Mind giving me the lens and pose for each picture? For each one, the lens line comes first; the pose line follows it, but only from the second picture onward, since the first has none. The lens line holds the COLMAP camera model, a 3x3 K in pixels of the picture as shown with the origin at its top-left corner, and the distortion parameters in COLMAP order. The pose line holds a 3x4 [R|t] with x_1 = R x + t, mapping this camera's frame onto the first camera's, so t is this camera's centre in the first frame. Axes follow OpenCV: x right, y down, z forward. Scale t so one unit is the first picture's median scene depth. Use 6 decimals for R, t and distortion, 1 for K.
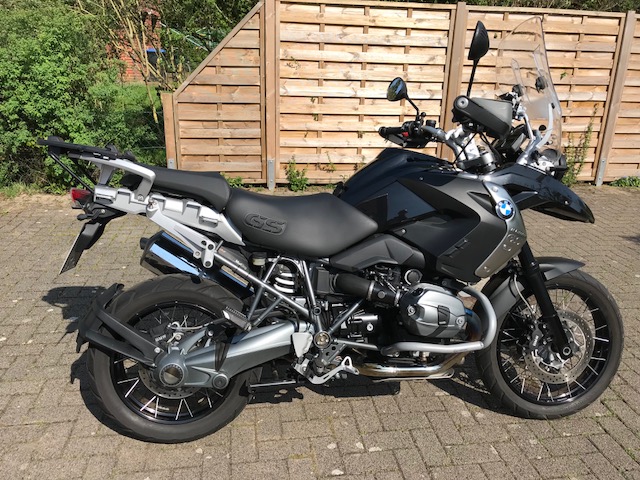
lens RADIAL K [[522.9, 0, 319.8], [0, 522.9, 240.4], [0, 0, 1]] dist [0.015796, 0.000910]
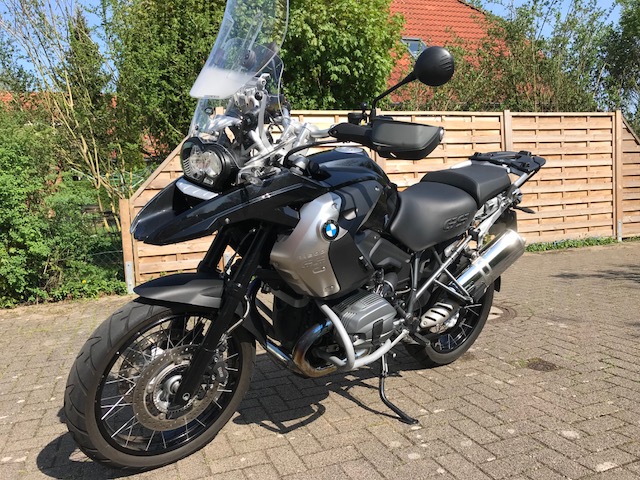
lens RADIAL K [[522.9, 0, 319.6], [0, 522.9, 239.5], [0, 0, 1]] dist [0.015796, 0.000910]
pose [[0.976728, -0.095186, 0.192204, -0.120842], [0.142259, 0.958151, -0.248413, 0.114587], [-0.160515, 0.269974, 0.949394, -0.032934]]
